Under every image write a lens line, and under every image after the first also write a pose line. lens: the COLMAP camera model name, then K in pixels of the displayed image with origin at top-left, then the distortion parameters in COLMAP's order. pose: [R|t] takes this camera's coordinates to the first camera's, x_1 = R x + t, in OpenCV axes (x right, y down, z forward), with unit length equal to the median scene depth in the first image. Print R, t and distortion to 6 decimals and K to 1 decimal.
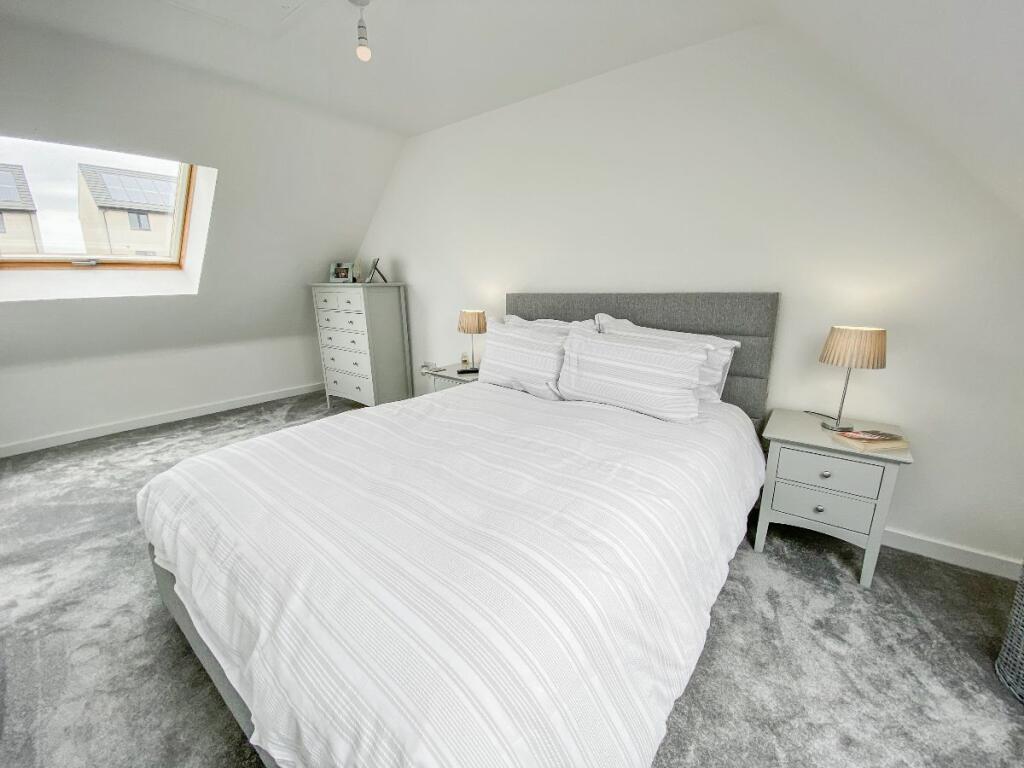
lens RADIAL K [[431.9, 0, 510.5], [0, 431.9, 384.1], [0, 0, 1]] dist [-0.001111, -0.002703]
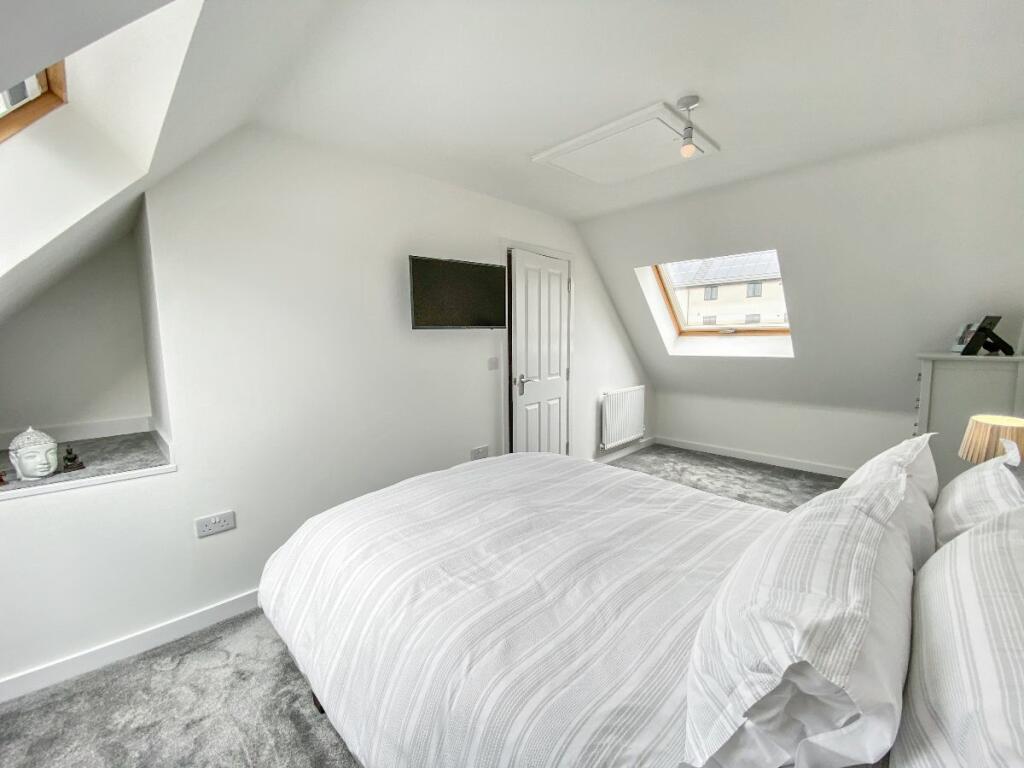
lens RADIAL K [[431.9, 0, 511.4], [0, 431.9, 382.8], [0, 0, 1]] dist [-0.001111, -0.002703]
pose [[-0.049983, 0.125065, -0.990889, 0.364173], [-0.253343, 0.958092, 0.133705, -0.108813], [0.966084, 0.257717, -0.016204, 0.390315]]
